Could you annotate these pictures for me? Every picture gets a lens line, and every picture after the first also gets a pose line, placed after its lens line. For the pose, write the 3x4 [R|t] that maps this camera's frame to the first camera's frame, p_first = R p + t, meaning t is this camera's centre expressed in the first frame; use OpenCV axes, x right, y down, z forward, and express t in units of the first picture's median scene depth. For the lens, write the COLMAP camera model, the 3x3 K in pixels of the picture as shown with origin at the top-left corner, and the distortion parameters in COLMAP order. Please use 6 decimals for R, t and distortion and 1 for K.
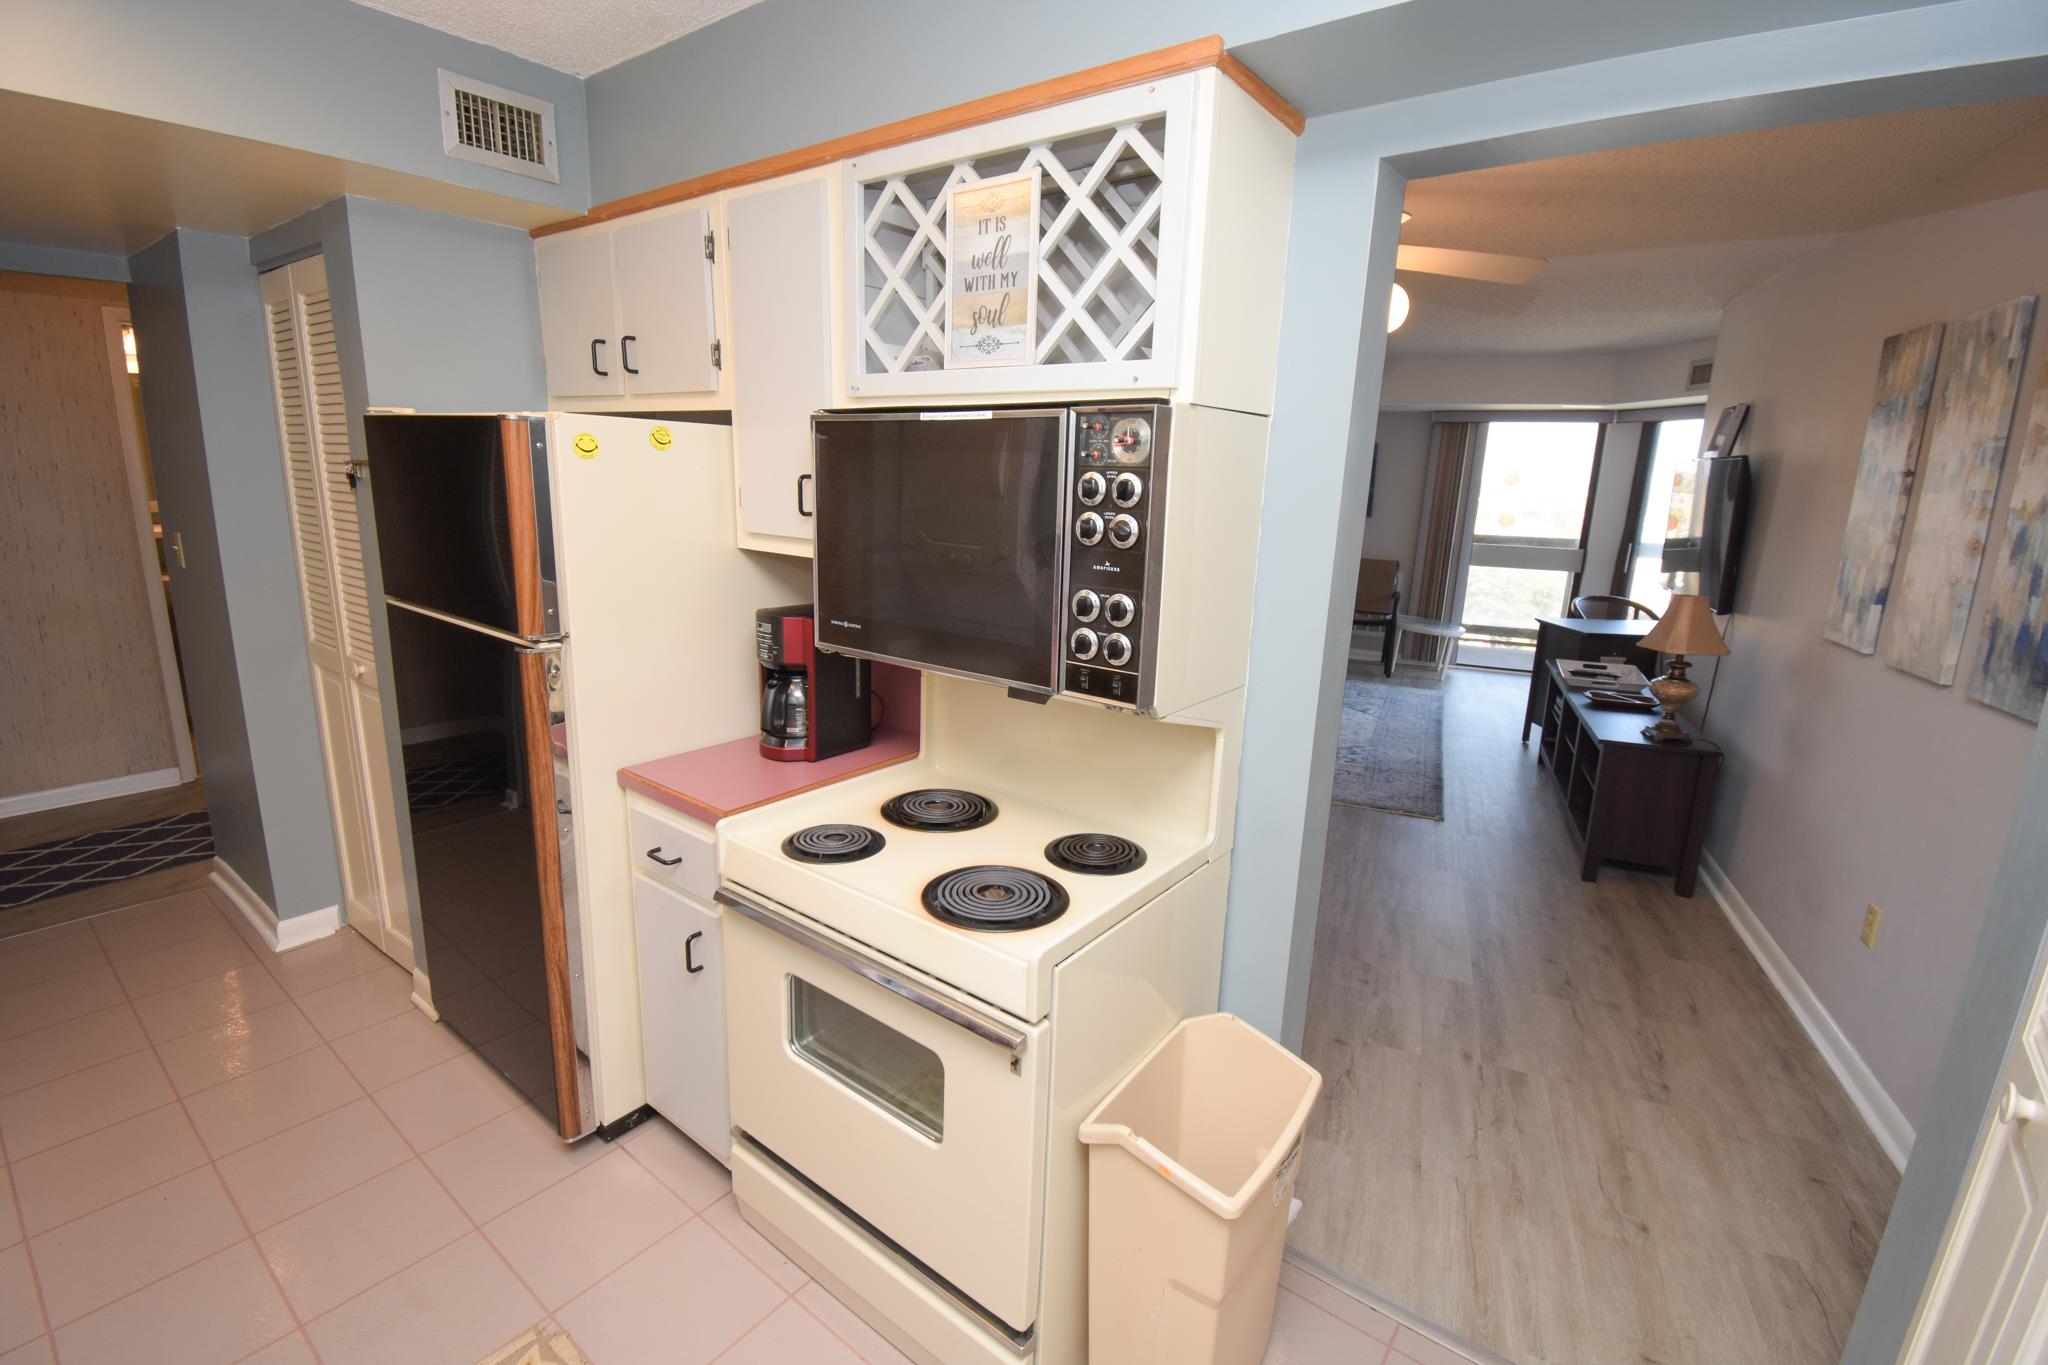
lens RADIAL K [[911.3, 0, 1029.7], [0, 911.3, 681.8], [0, 0, 1]] dist [0.012638, -0.020753]
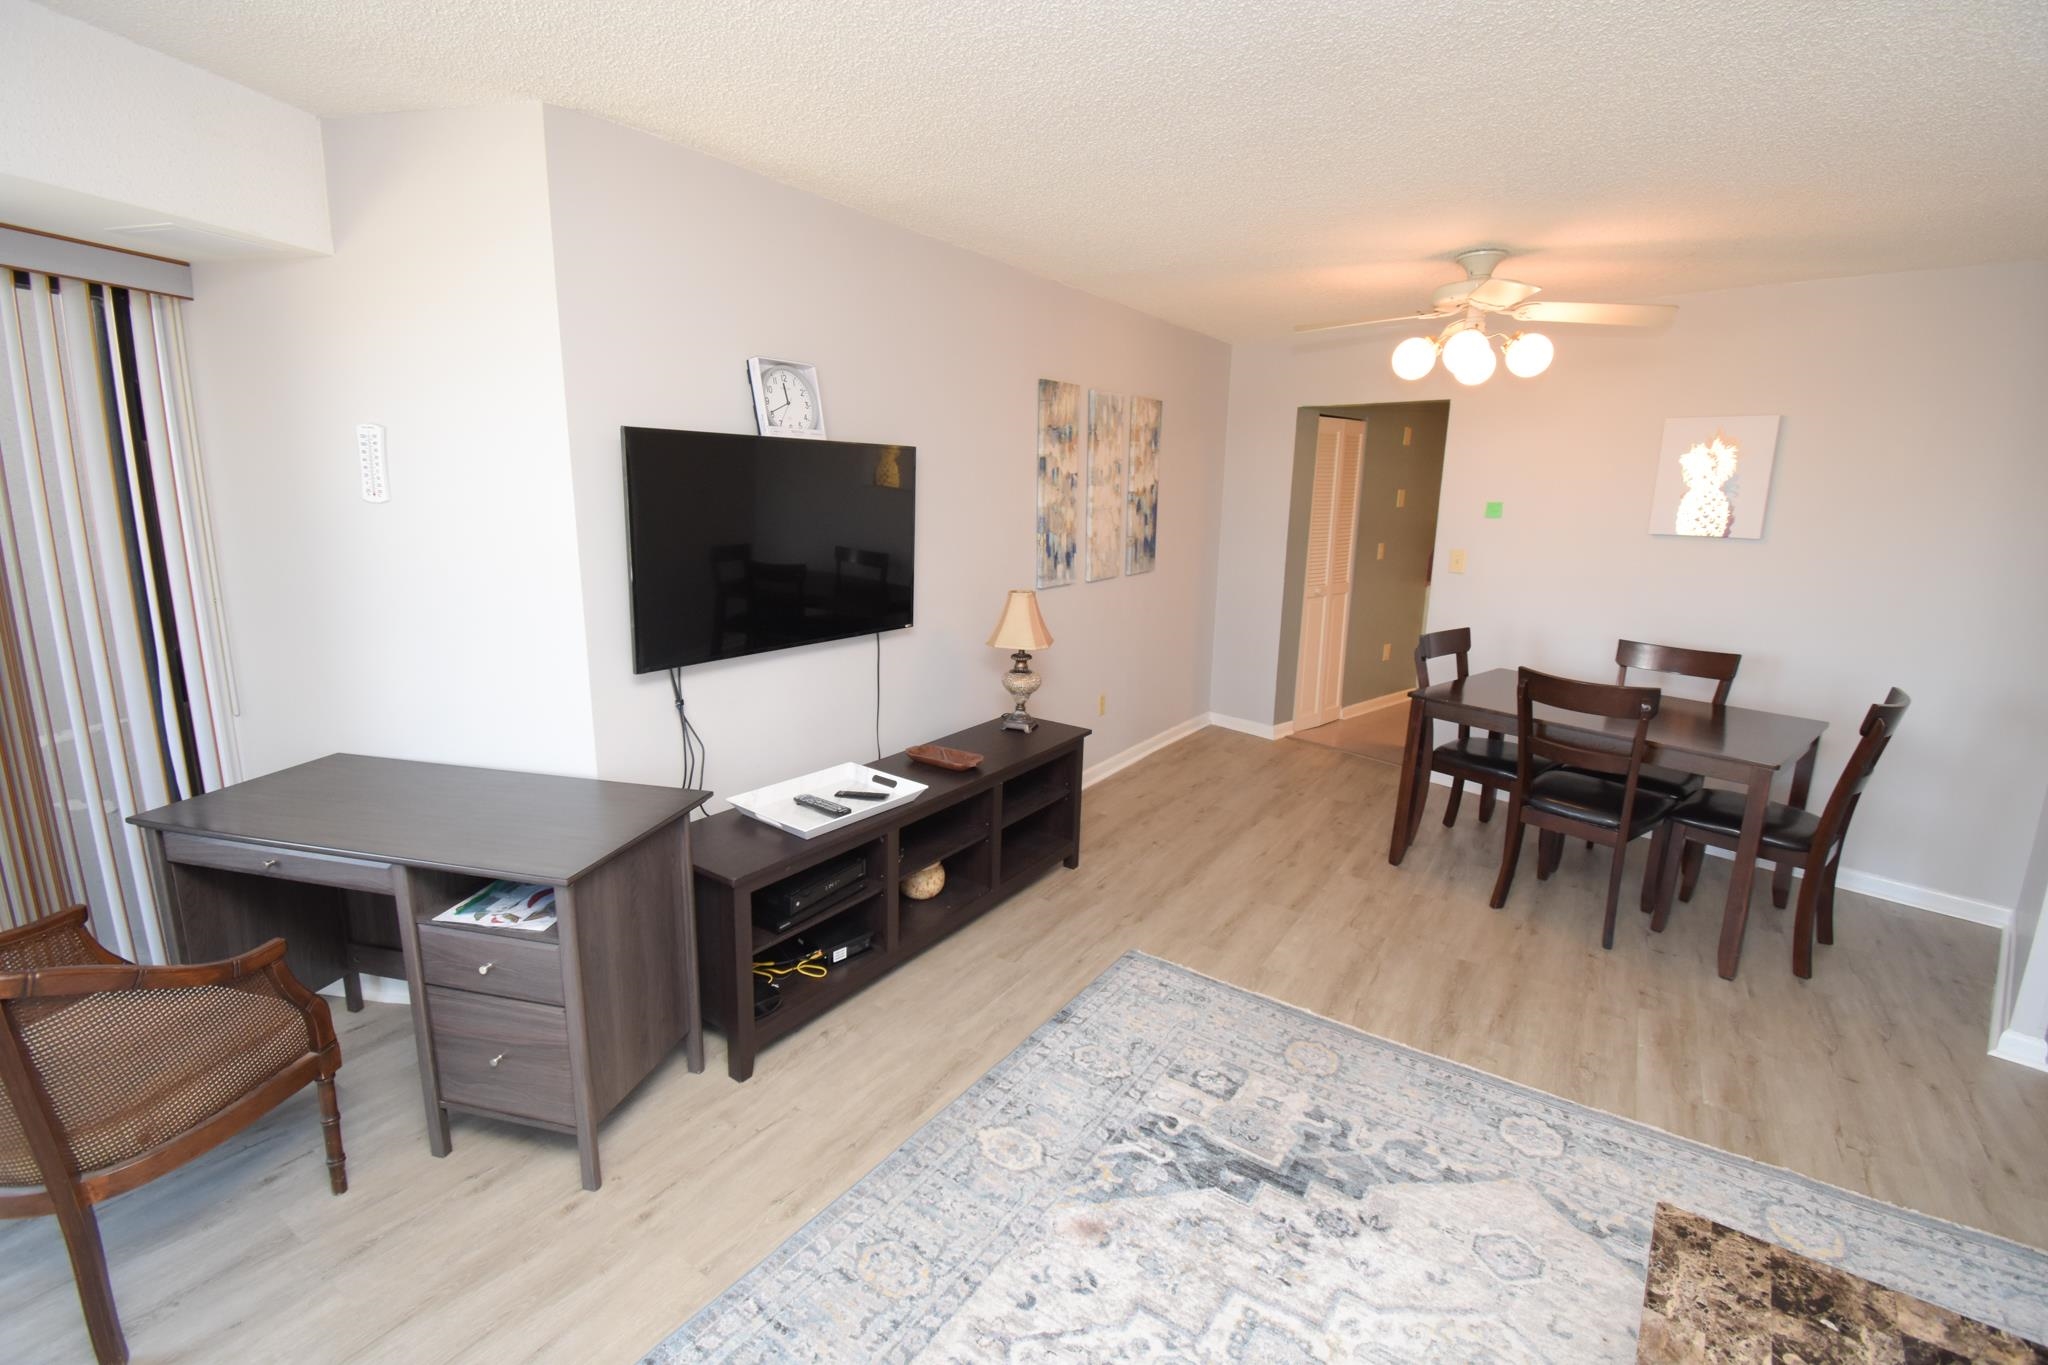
lens RADIAL K [[911.3, 0, 1021.4], [0, 911.3, 675.8], [0, 0, 1]] dist [0.012638, -0.020753]
pose [[-0.980179, -0.090647, 0.176158, 0.682229], [-0.006908, 0.904280, 0.426884, -0.573199], [-0.197992, 0.417206, -0.886983, 2.499358]]
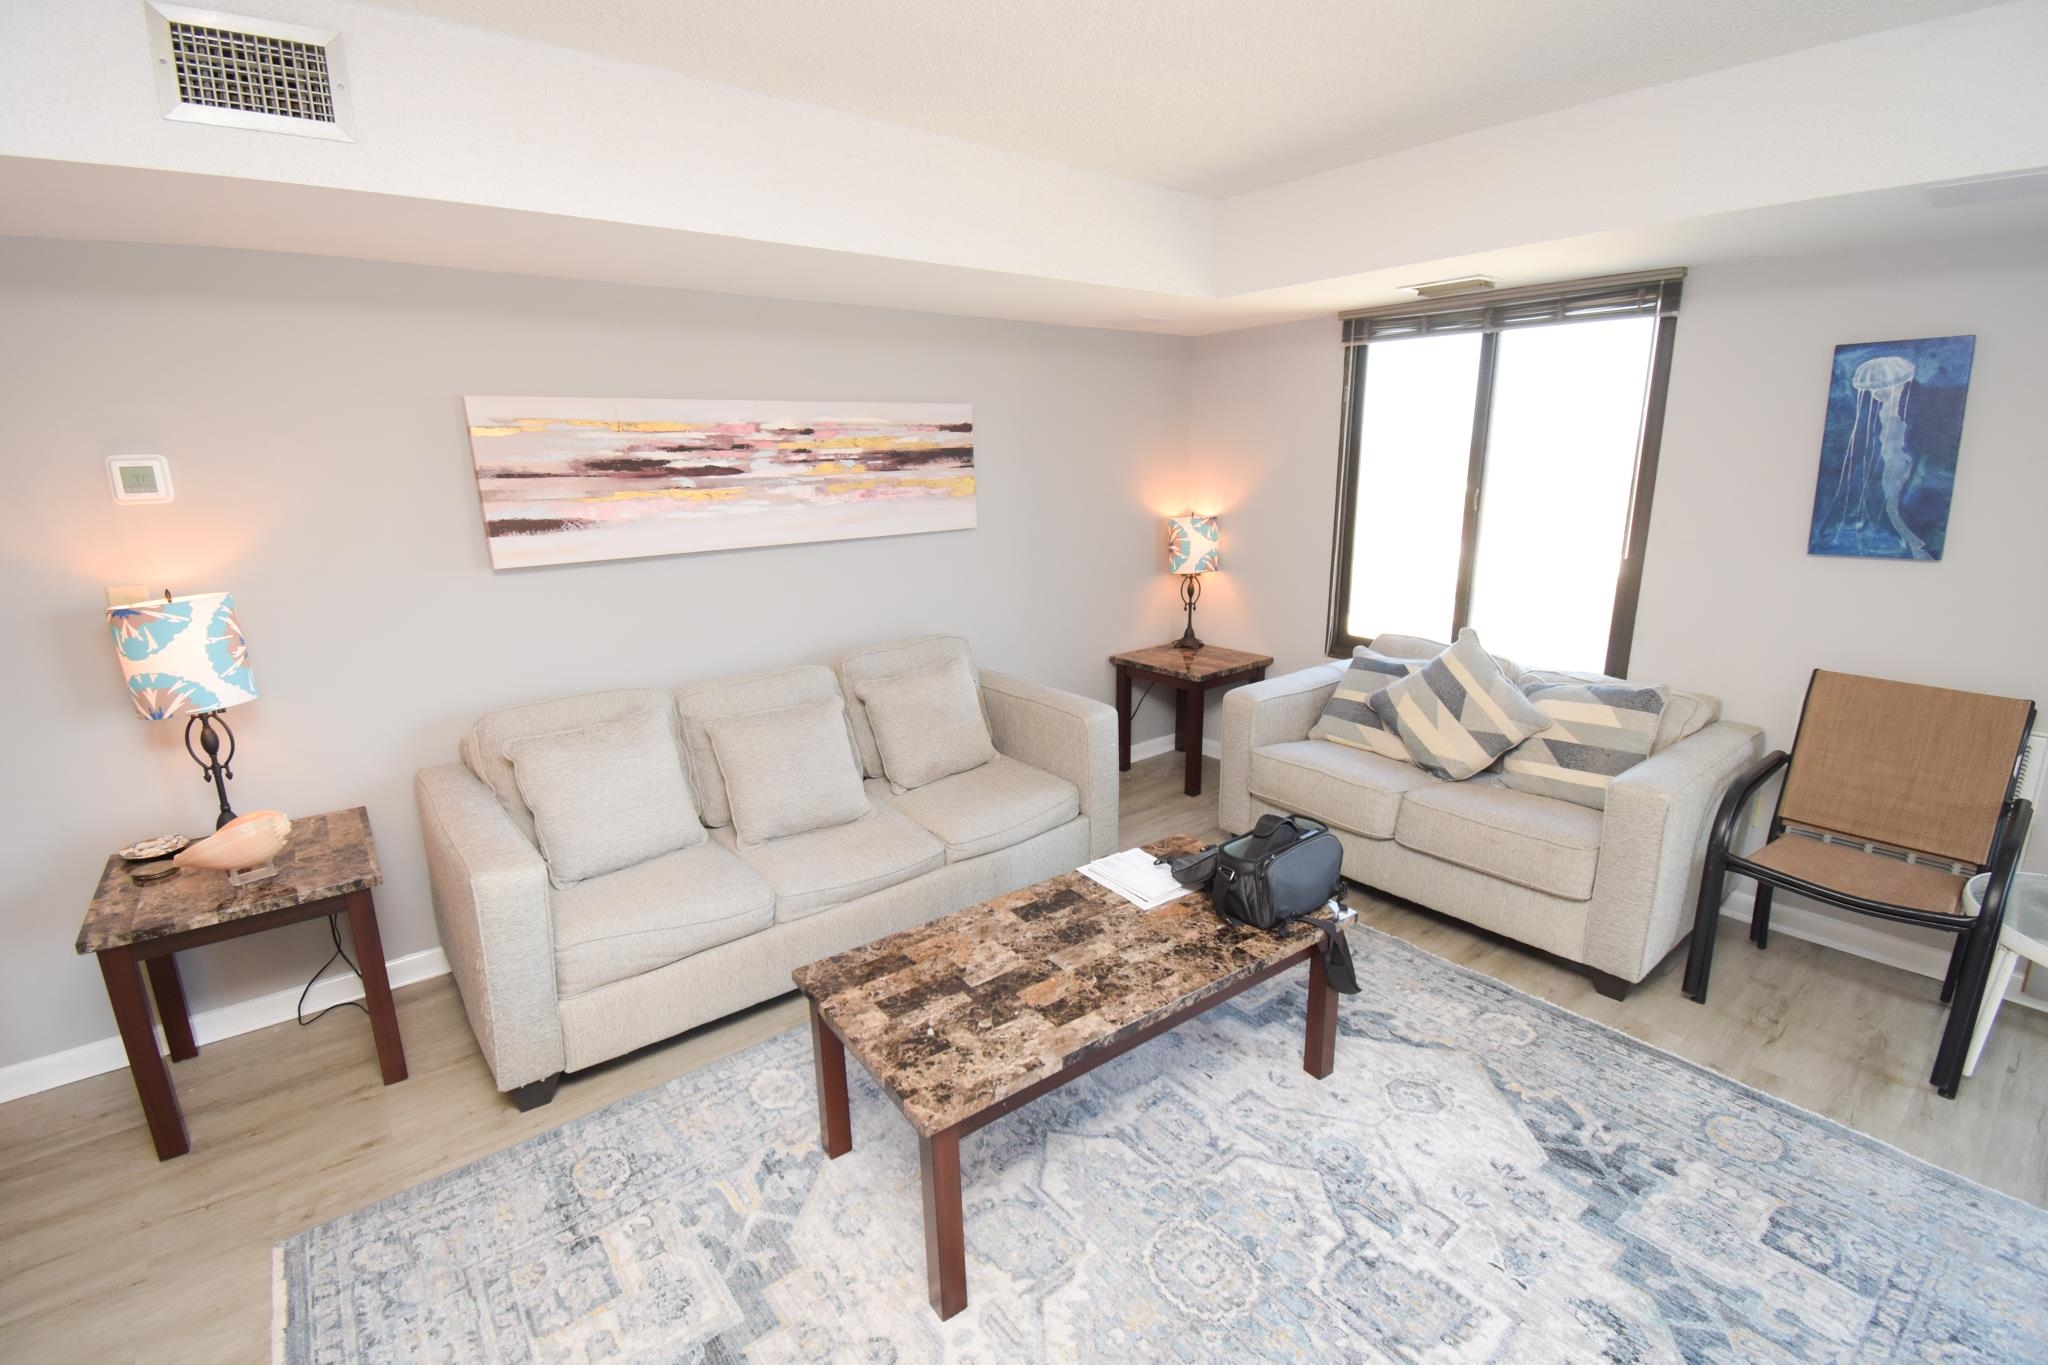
lens RADIAL K [[911.3, 0, 1018.4], [0, 911.3, 673.3], [0, 0, 1]] dist [0.012638, -0.020753]
pose [[0.880719, 0.060531, -0.469755, 0.680894], [-0.061477, 0.998019, 0.013341, -0.355439], [0.469632, 0.017130, 0.882696, 1.593692]]
